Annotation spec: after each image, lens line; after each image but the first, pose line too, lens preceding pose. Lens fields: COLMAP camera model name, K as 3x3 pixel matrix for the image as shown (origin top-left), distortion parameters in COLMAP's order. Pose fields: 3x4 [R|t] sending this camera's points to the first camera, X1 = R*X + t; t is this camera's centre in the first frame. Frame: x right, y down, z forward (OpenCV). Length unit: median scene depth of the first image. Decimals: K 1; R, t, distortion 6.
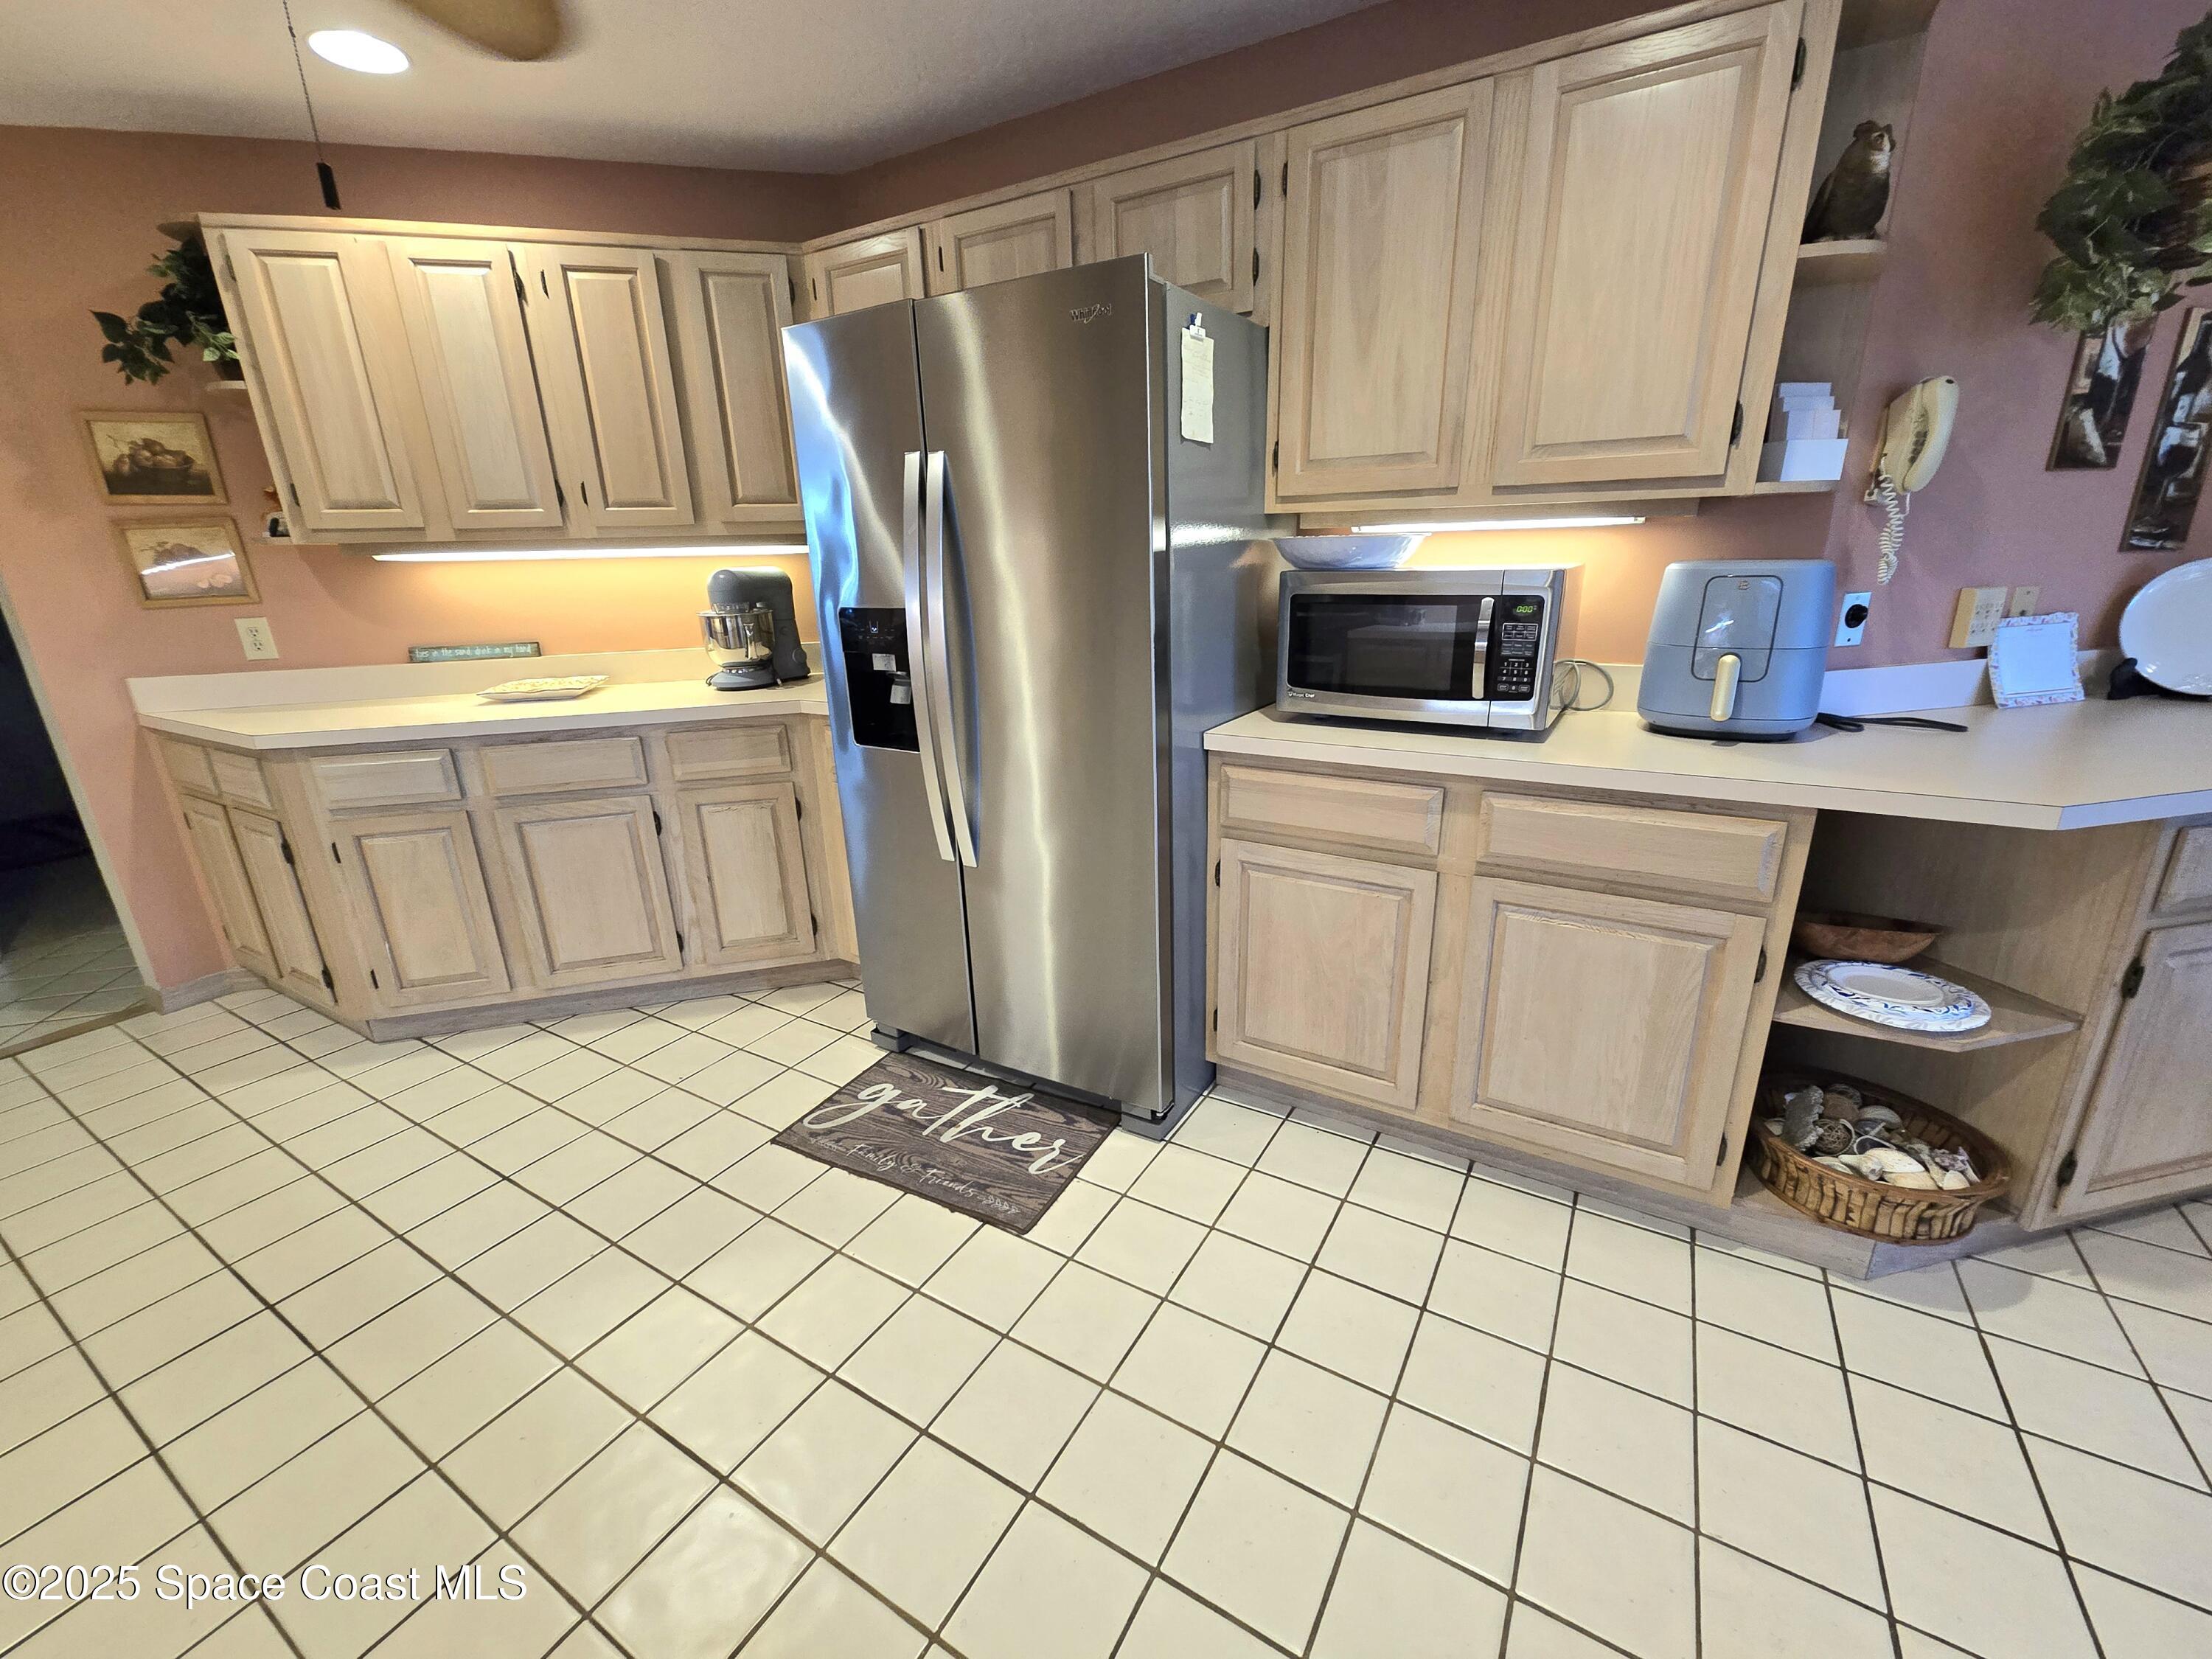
lens RADIAL K [[906.4, 0, 1111.1], [0, 906.4, 832.2], [0, 0, 1]] dist [0.002410, -0.000137]
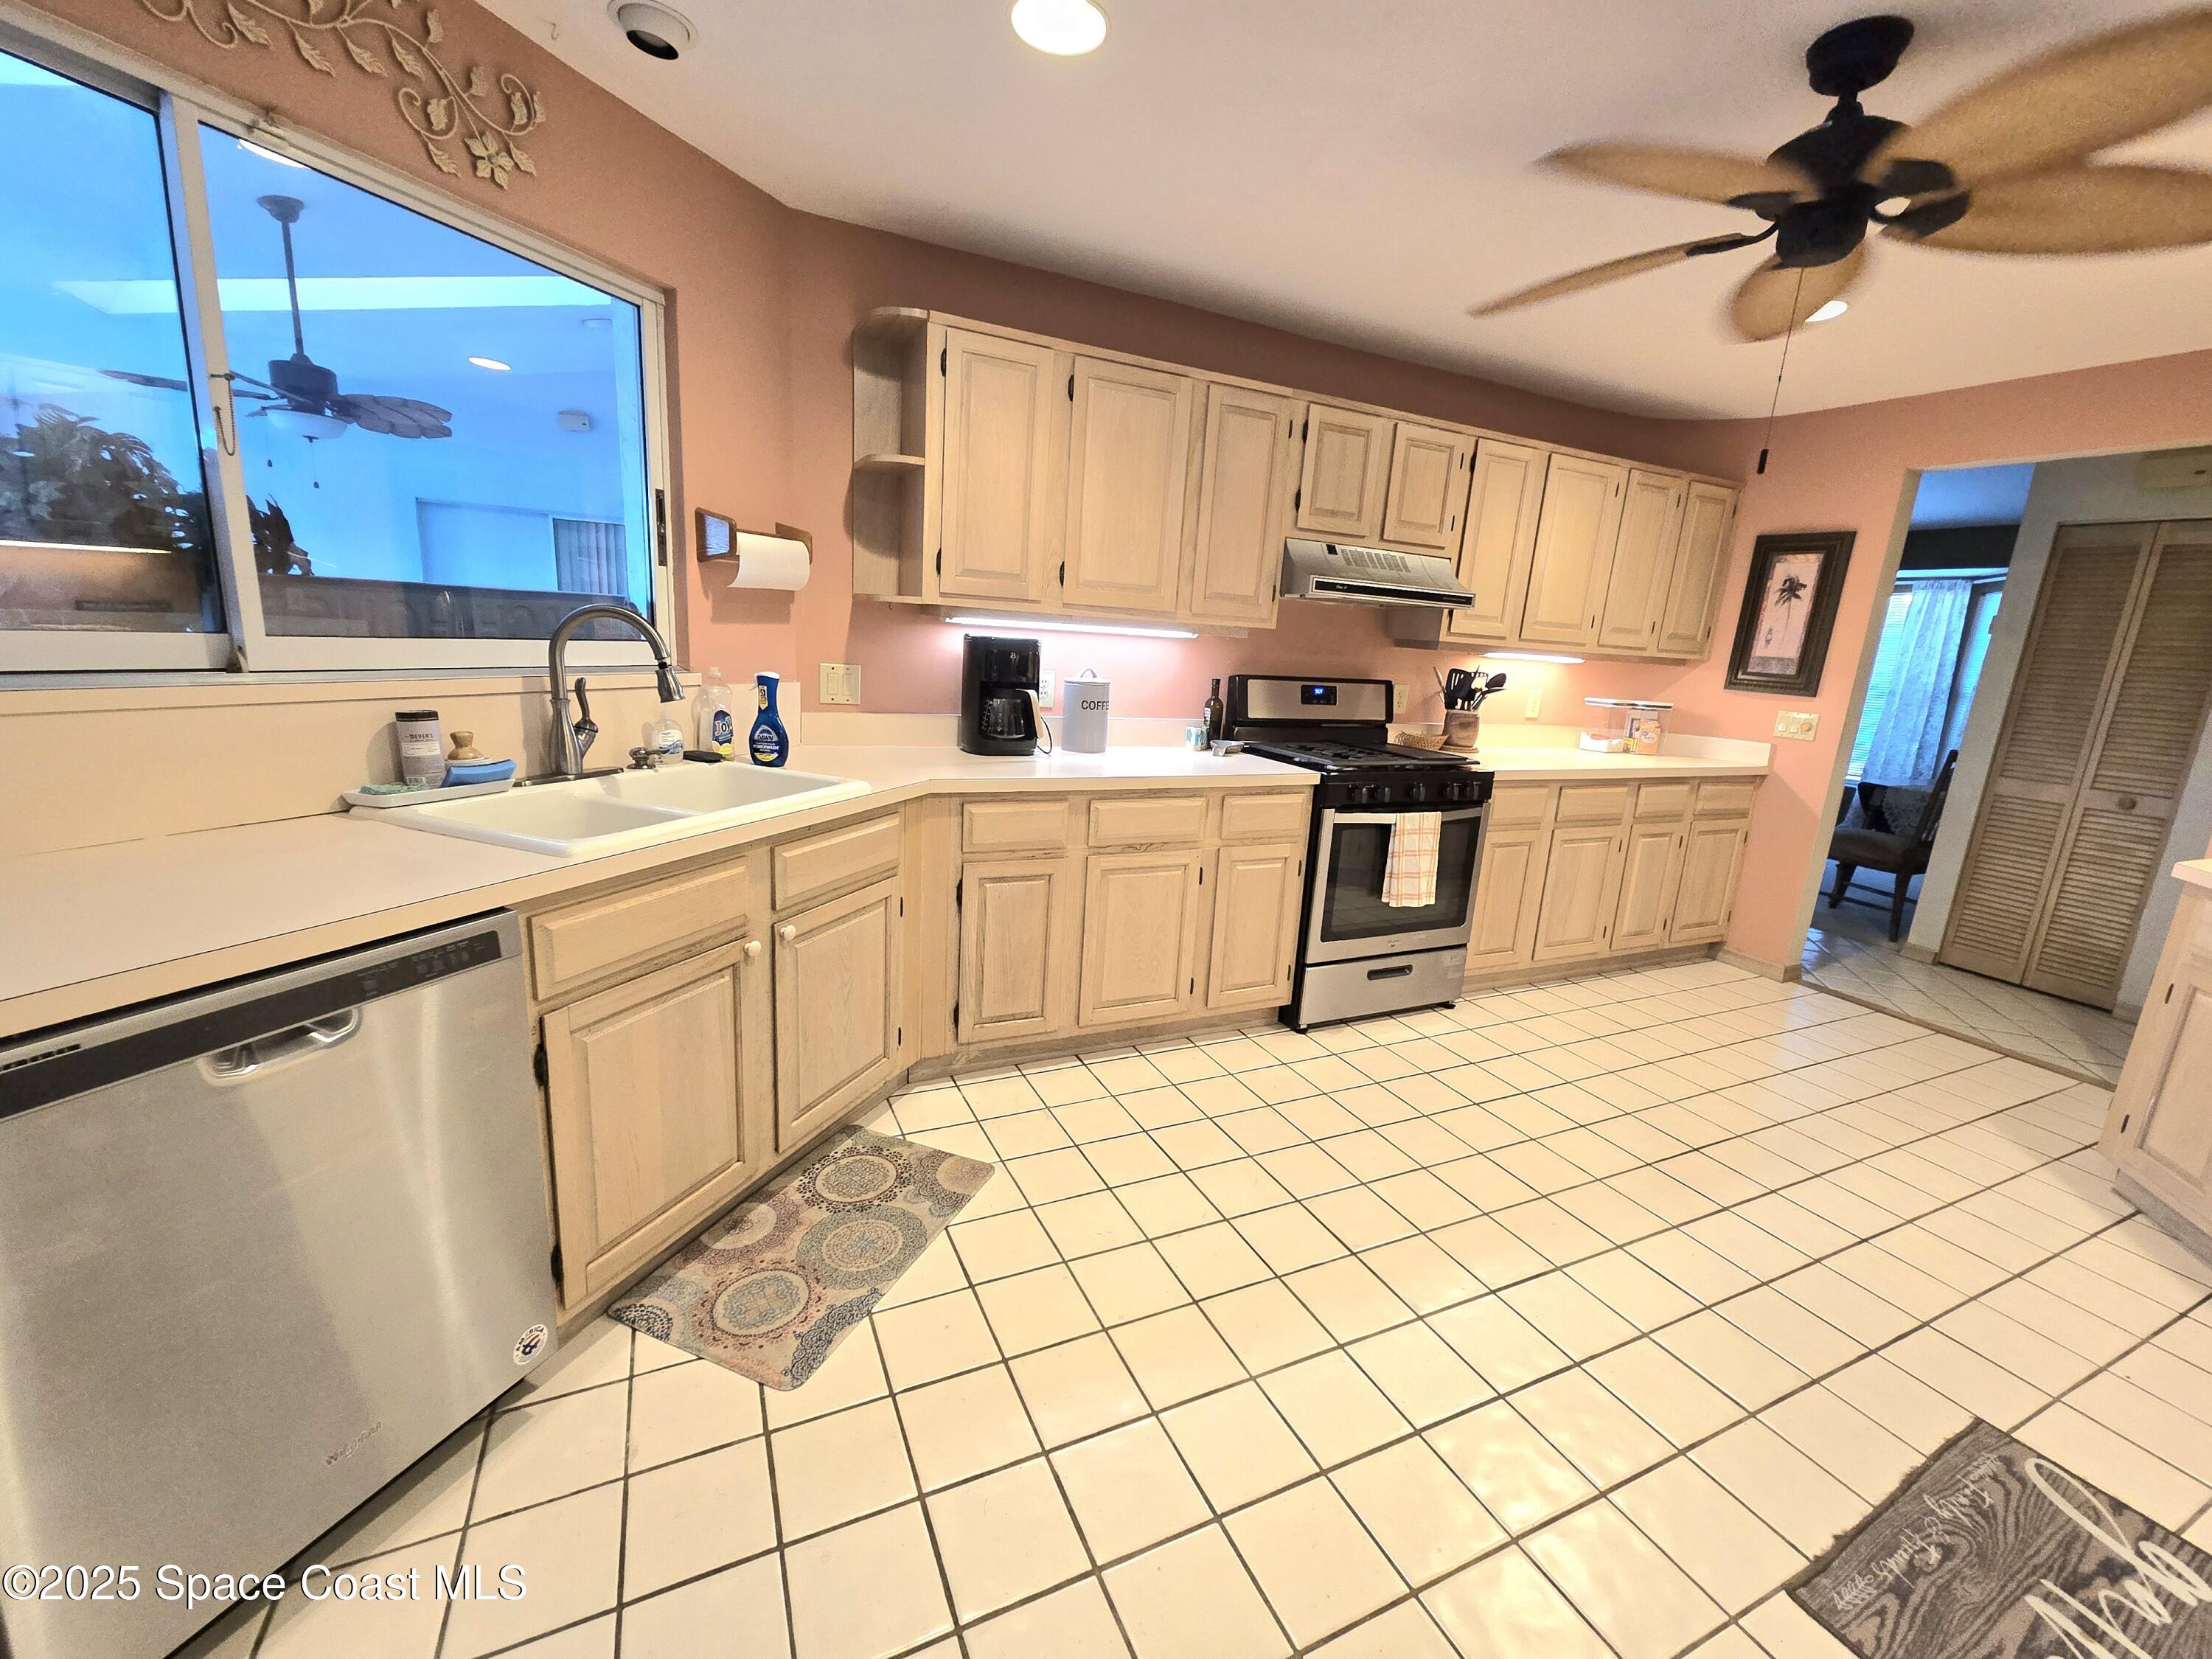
lens RADIAL K [[906.4, 0, 1105.5], [0, 906.4, 829.9], [0, 0, 1]] dist [0.002410, -0.000137]
pose [[-0.559293, 0.170208, -0.811308, 0.586837], [-0.295932, 0.873212, 0.387203, -0.183489], [0.774348, 0.456652, -0.438011, 0.504915]]
